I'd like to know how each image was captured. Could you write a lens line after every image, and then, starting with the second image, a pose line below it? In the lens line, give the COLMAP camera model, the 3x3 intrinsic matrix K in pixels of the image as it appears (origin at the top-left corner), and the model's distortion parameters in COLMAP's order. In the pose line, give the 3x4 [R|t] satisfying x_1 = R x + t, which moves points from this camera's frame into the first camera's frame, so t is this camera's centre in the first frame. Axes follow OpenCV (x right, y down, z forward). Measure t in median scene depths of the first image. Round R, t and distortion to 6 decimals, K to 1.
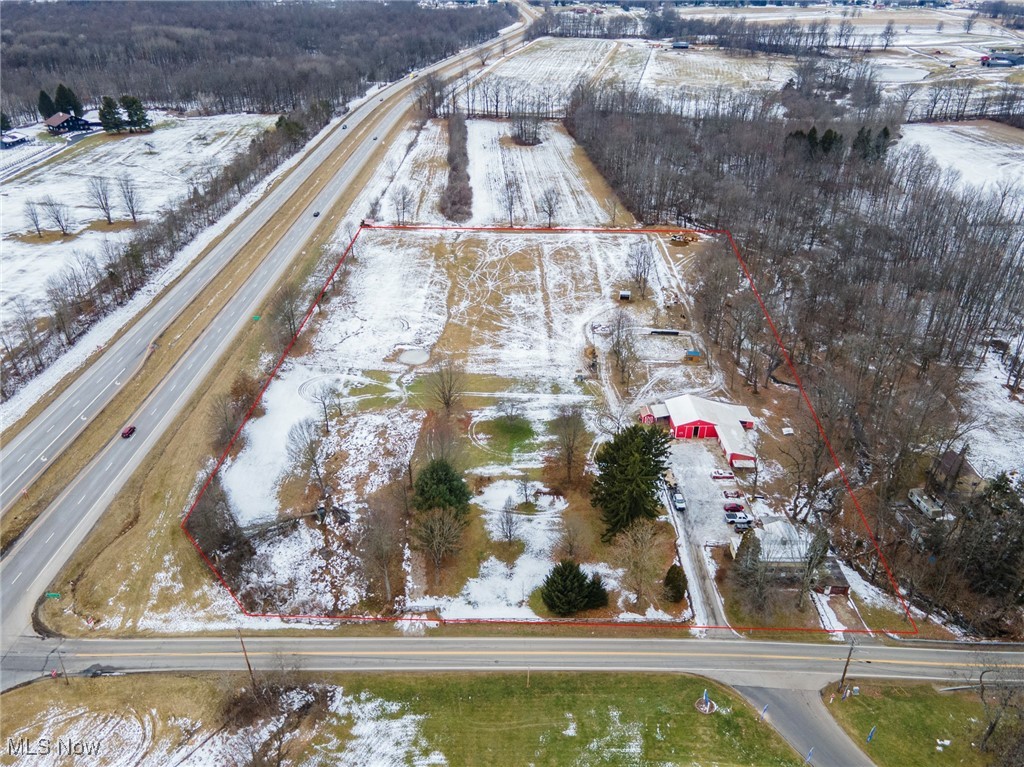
lens RADIAL K [[742.7, 0, 517.3], [0, 742.7, 384.2], [0, 0, 1]] dist [0.036149, 0.002683]
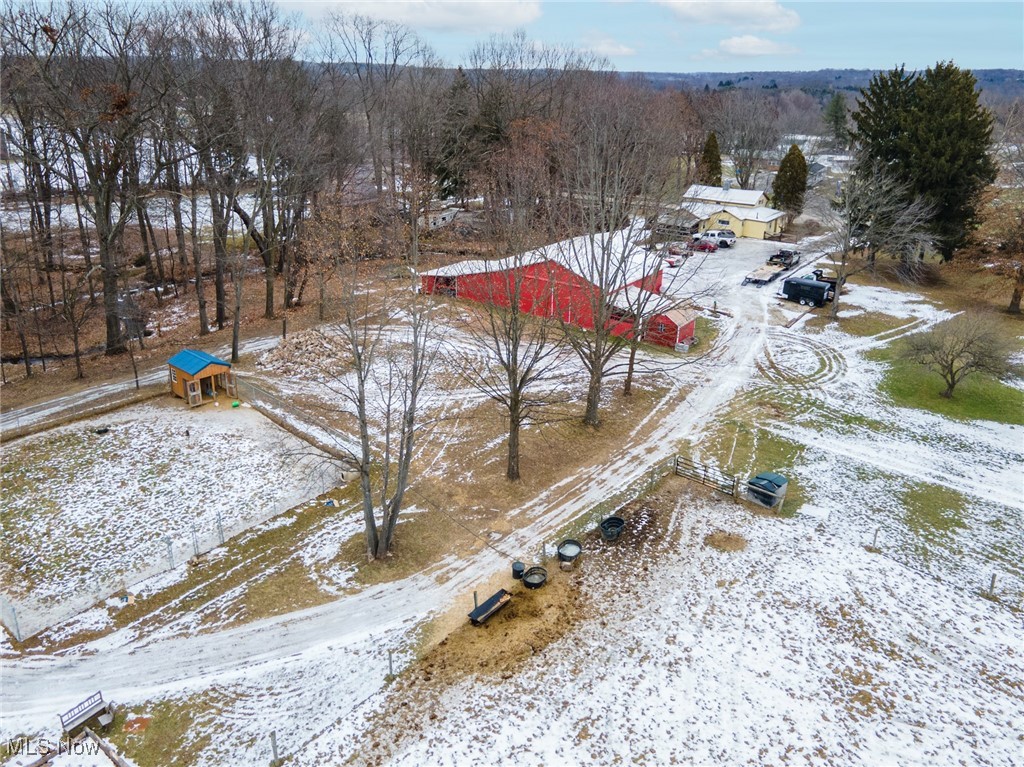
lens RADIAL K [[742.7, 0, 515.7], [0, 742.7, 382.4], [0, 0, 1]] dist [0.036149, 0.002683]
pose [[-0.792445, -0.252804, 0.555087, 0.033283], [0.278525, 0.659656, 0.698052, -0.156865], [-0.542637, 0.707774, -0.452329, 0.985237]]
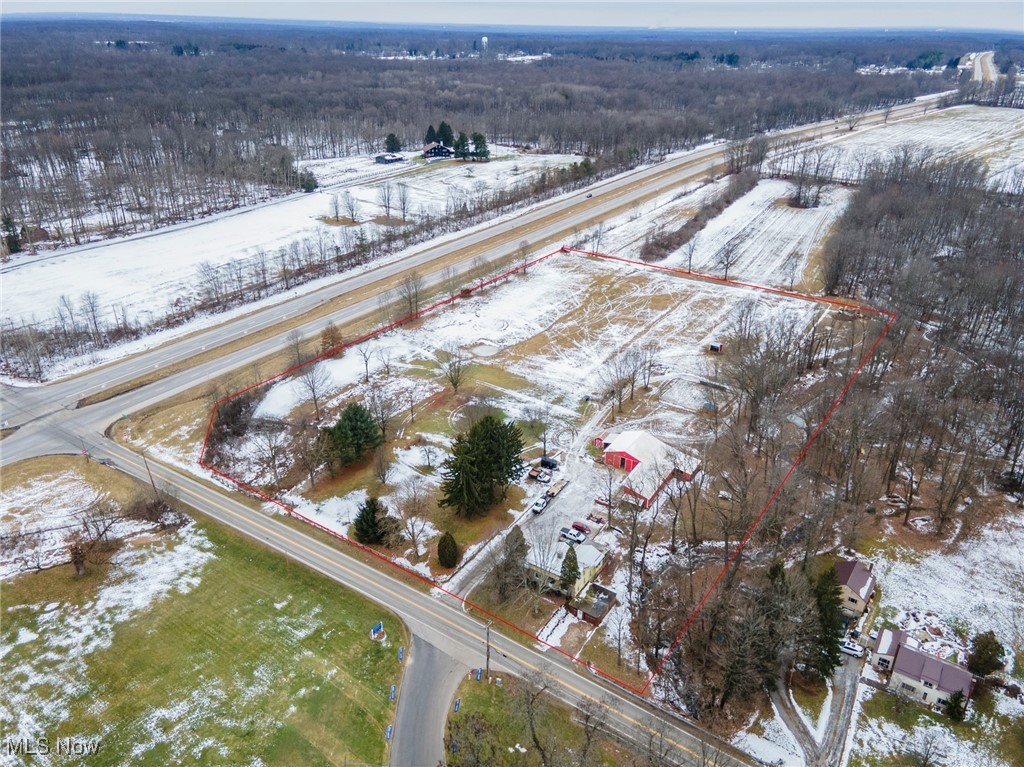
lens RADIAL K [[742.7, 0, 520.1], [0, 742.7, 380.5], [0, 0, 1]] dist [0.036149, 0.002683]
pose [[0.837881, 0.235573, -0.492404, 0.467745], [-0.272357, 0.962191, -0.003120, -0.003021], [0.473052, 0.136724, 0.870361, 0.023025]]
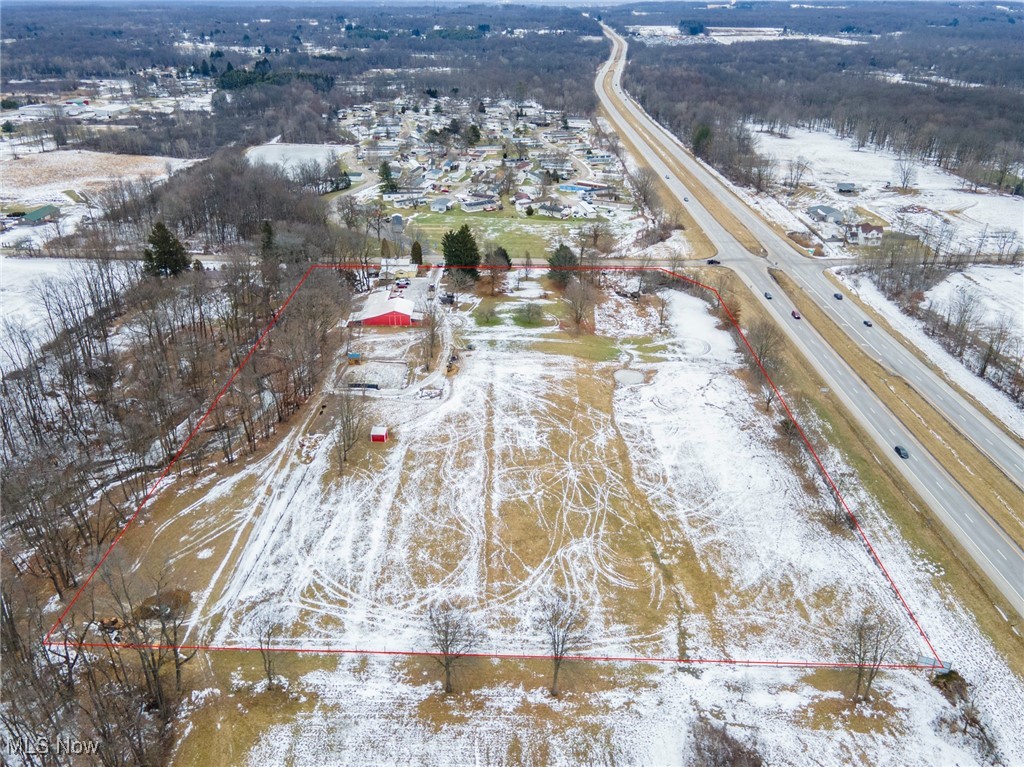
lens RADIAL K [[742.7, 0, 515.1], [0, 742.7, 384.7], [0, 0, 1]] dist [0.036149, 0.002683]
pose [[-0.999848, -0.014470, -0.009763, 0.023149], [-0.016047, 0.541913, 0.840281, -0.830584], [-0.006868, 0.840310, -0.542063, 1.486268]]
